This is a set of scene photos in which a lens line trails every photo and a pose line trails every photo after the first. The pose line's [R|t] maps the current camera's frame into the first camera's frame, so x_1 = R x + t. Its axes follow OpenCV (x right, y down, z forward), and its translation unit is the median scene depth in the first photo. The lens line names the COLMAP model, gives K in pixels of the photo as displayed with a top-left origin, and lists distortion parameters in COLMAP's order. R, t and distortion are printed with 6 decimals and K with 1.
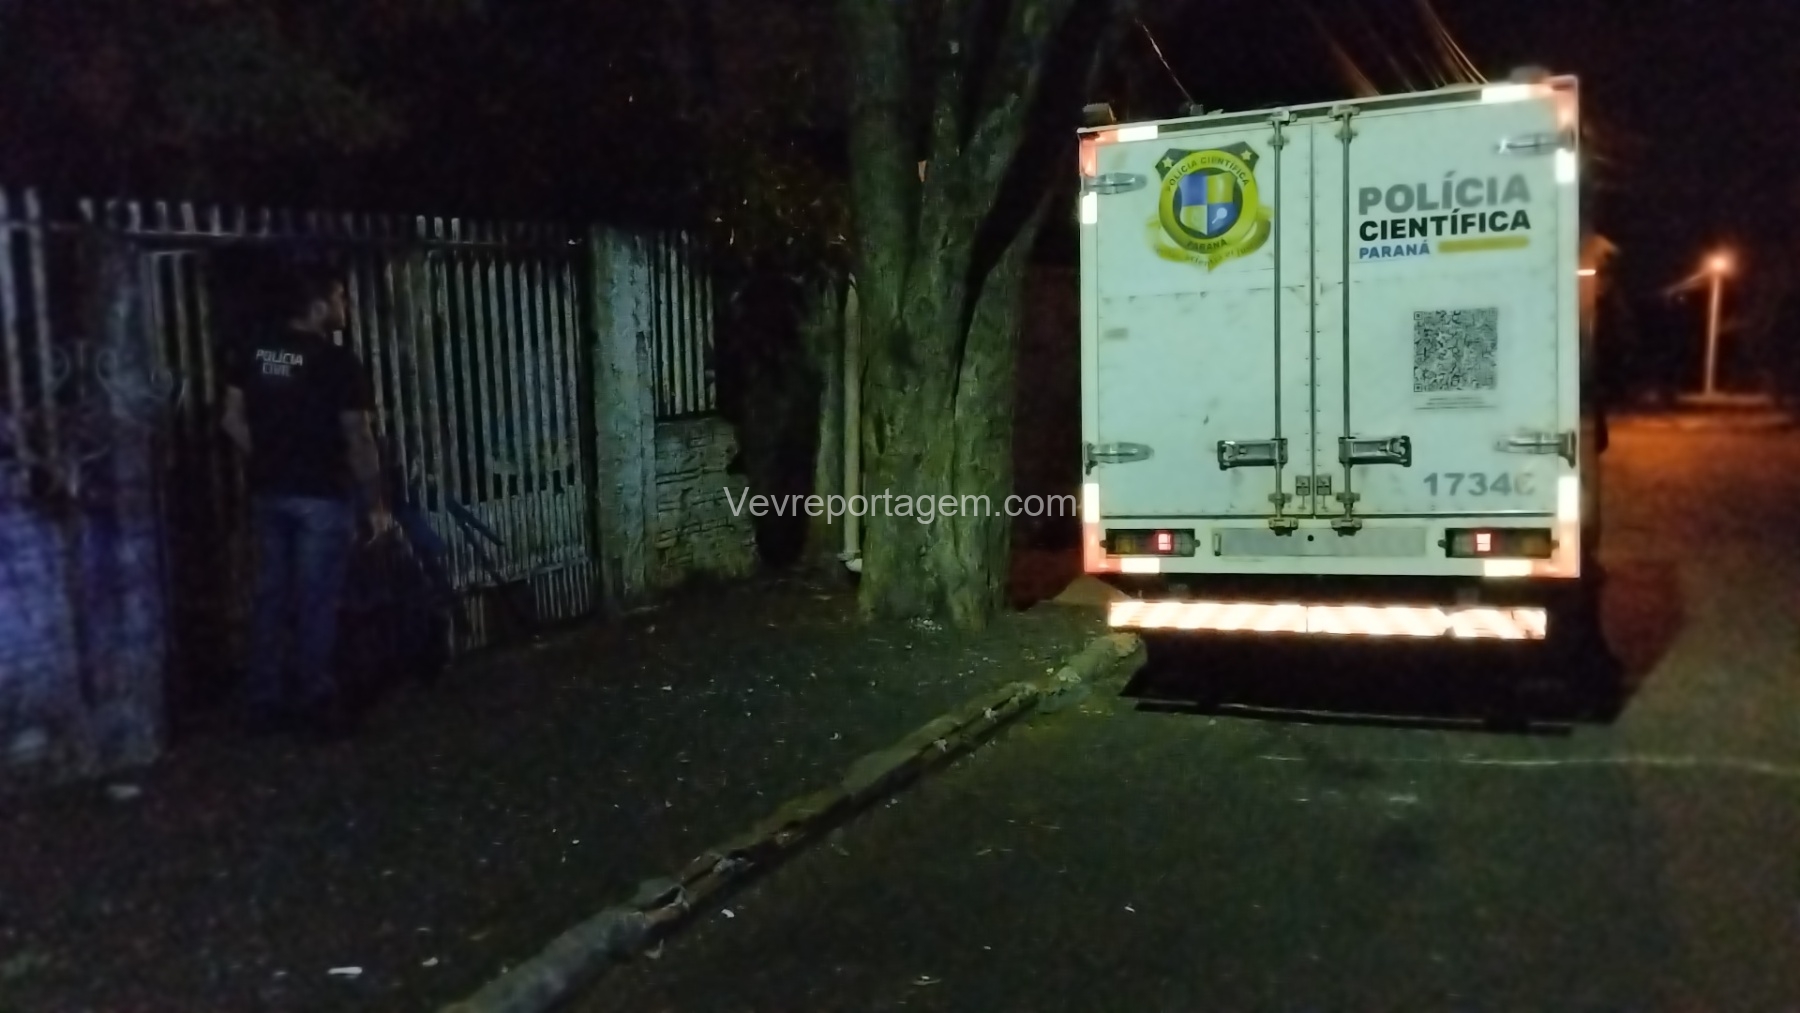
lens RADIAL K [[1478.5, 0, 903.7], [0, 1478.5, 497.0], [0, 0, 1]] dist [0.084511, -0.166294]
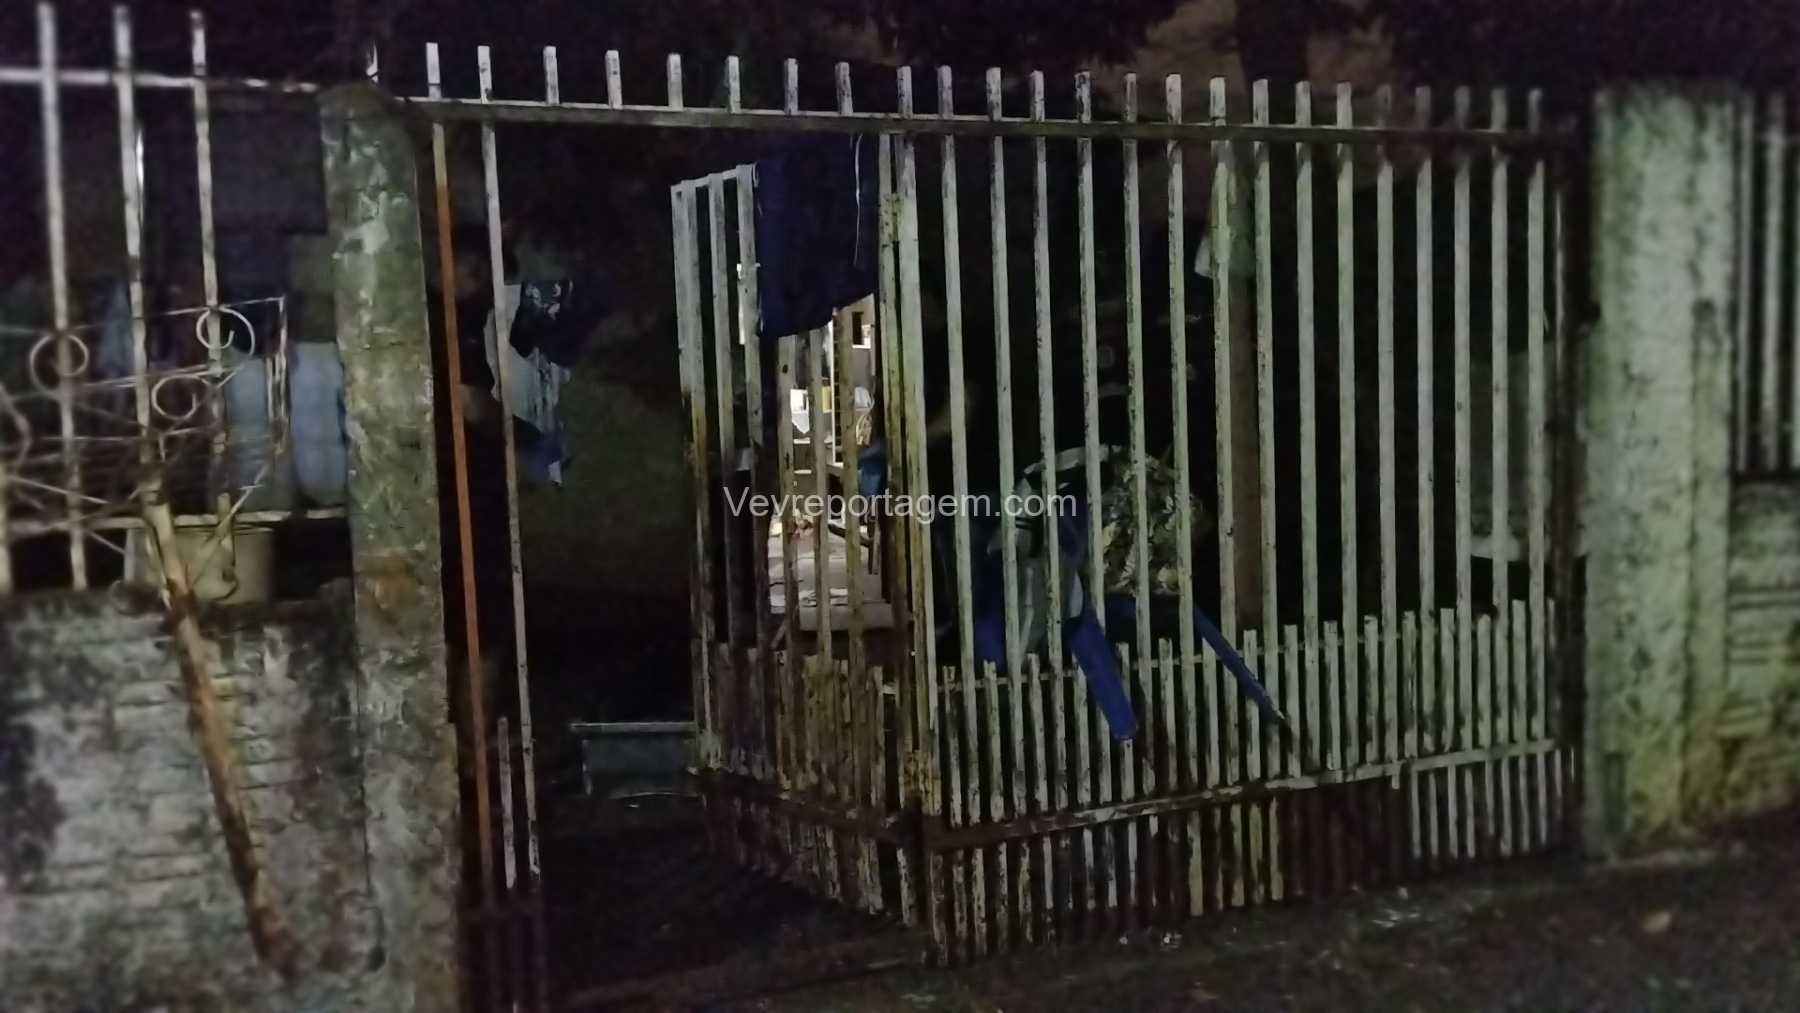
lens RADIAL K [[1478.5, 0, 897.9], [0, 1478.5, 497.4], [0, 0, 1]] dist [0.084511, -0.166294]
pose [[0.706227, 0.058171, -0.705591, -0.013314], [-0.070810, 0.997425, 0.011358, -0.033408], [0.704435, 0.041942, 0.708528, 0.474692]]
